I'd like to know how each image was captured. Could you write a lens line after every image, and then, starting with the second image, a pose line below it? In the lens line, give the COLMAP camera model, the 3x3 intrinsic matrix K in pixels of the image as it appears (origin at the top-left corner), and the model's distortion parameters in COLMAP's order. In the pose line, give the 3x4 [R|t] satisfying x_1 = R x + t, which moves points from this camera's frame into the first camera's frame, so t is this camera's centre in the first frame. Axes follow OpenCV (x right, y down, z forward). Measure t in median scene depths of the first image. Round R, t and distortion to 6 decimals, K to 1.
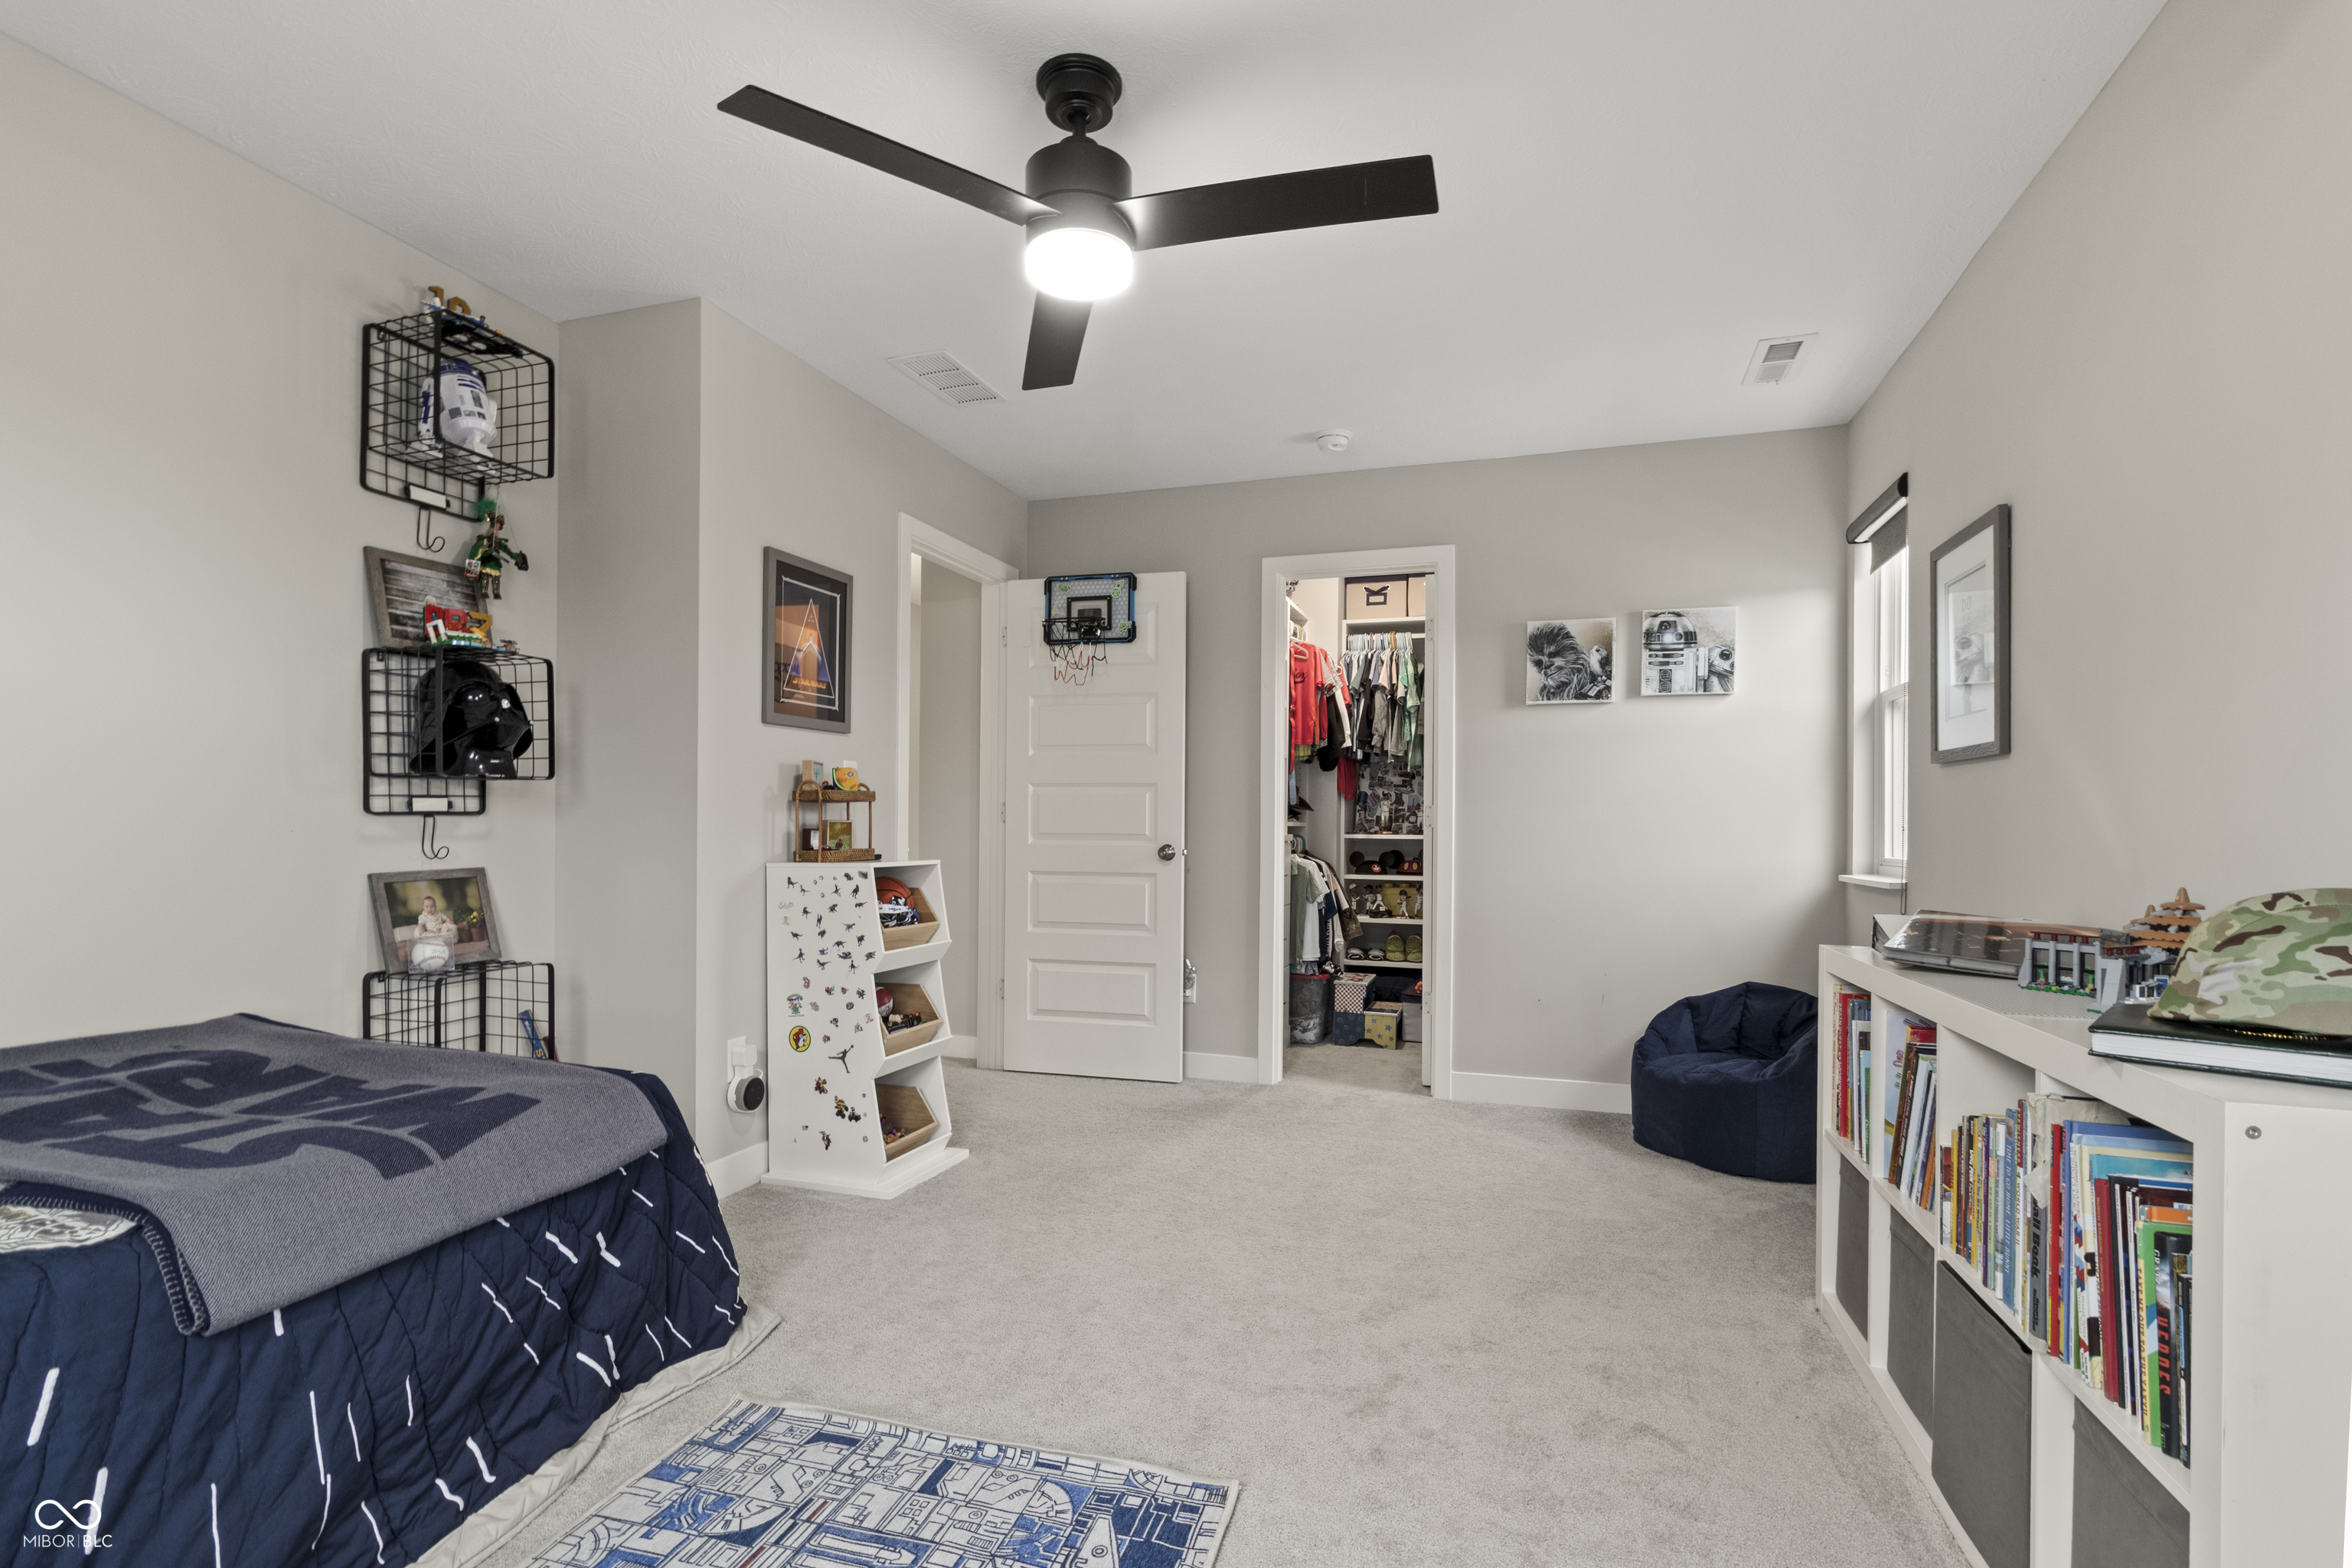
lens RADIAL K [[1088.1, 0, 1173.7], [0, 1088.1, 812.1], [0, 0, 1]] dist [0.000120, 0.000000]
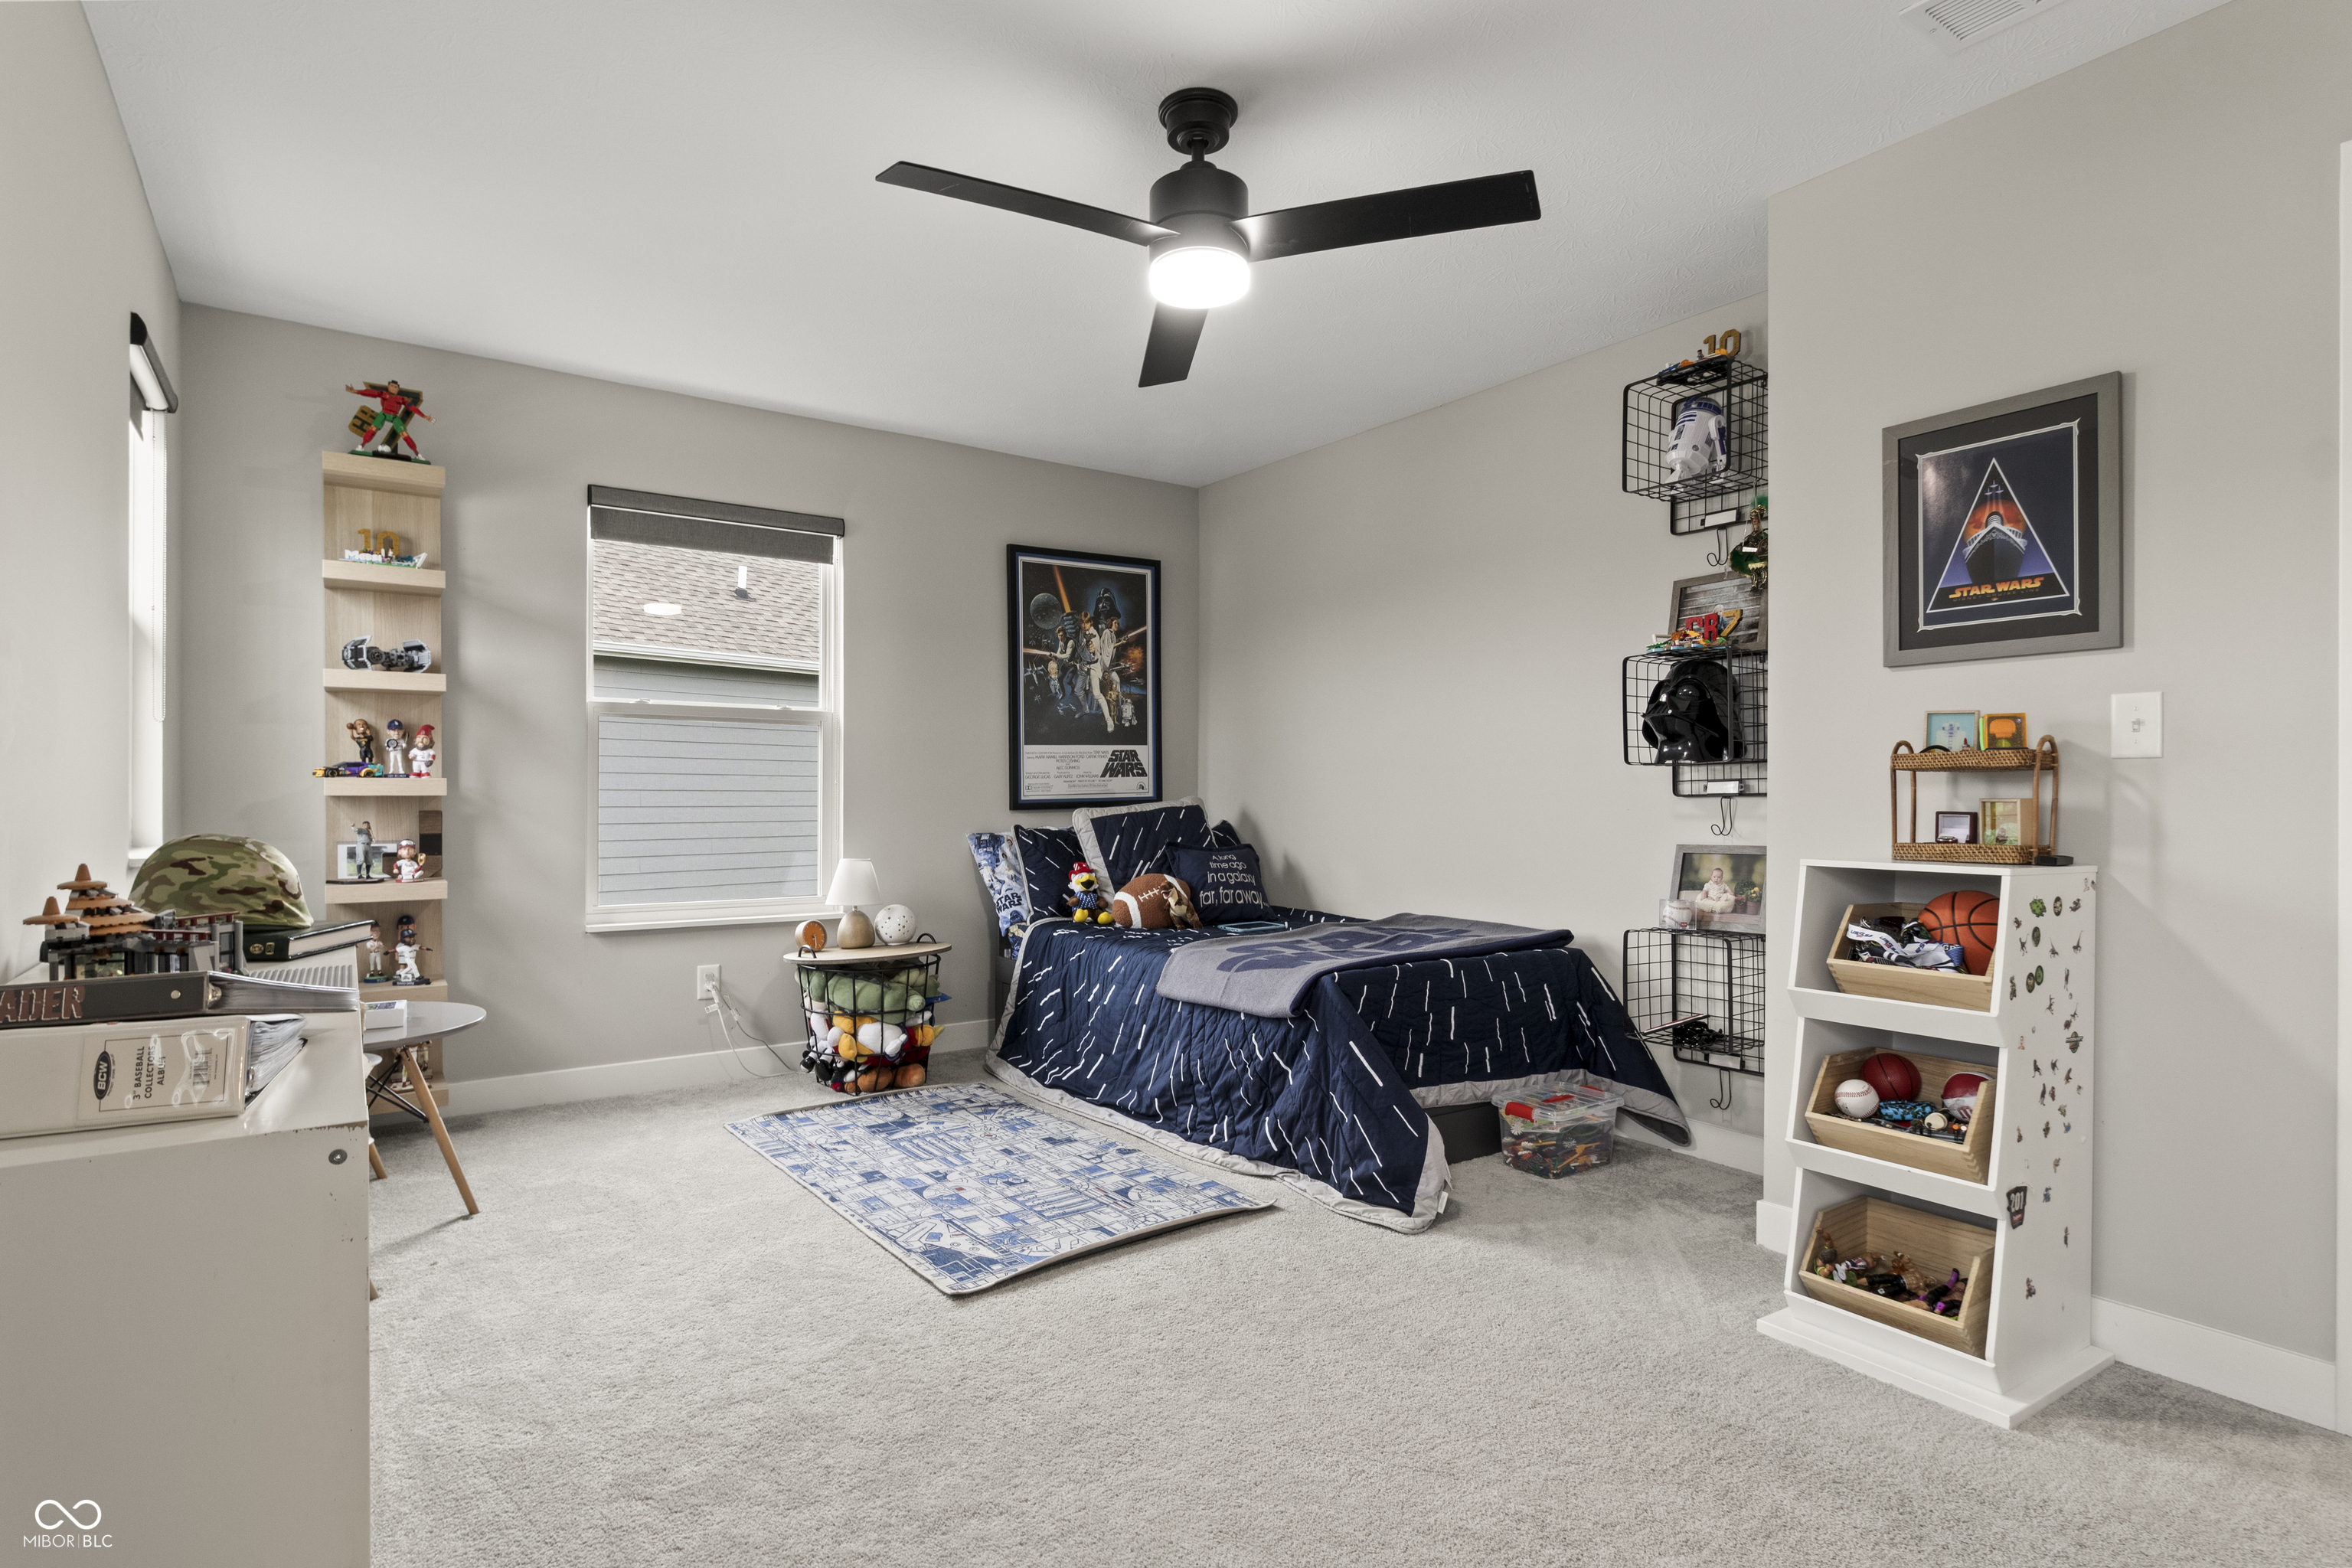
lens RADIAL K [[1195.8, 0, 1154.3], [0, 1195.8, 775.0], [0, 0, 1]] dist [-0.004072, -0.000106]
pose [[-0.607369, -0.025336, -0.794016, 0.703715], [-0.000450, 0.999502, -0.031548, 0.020706], [0.794420, -0.018804, -0.607078, 1.357816]]
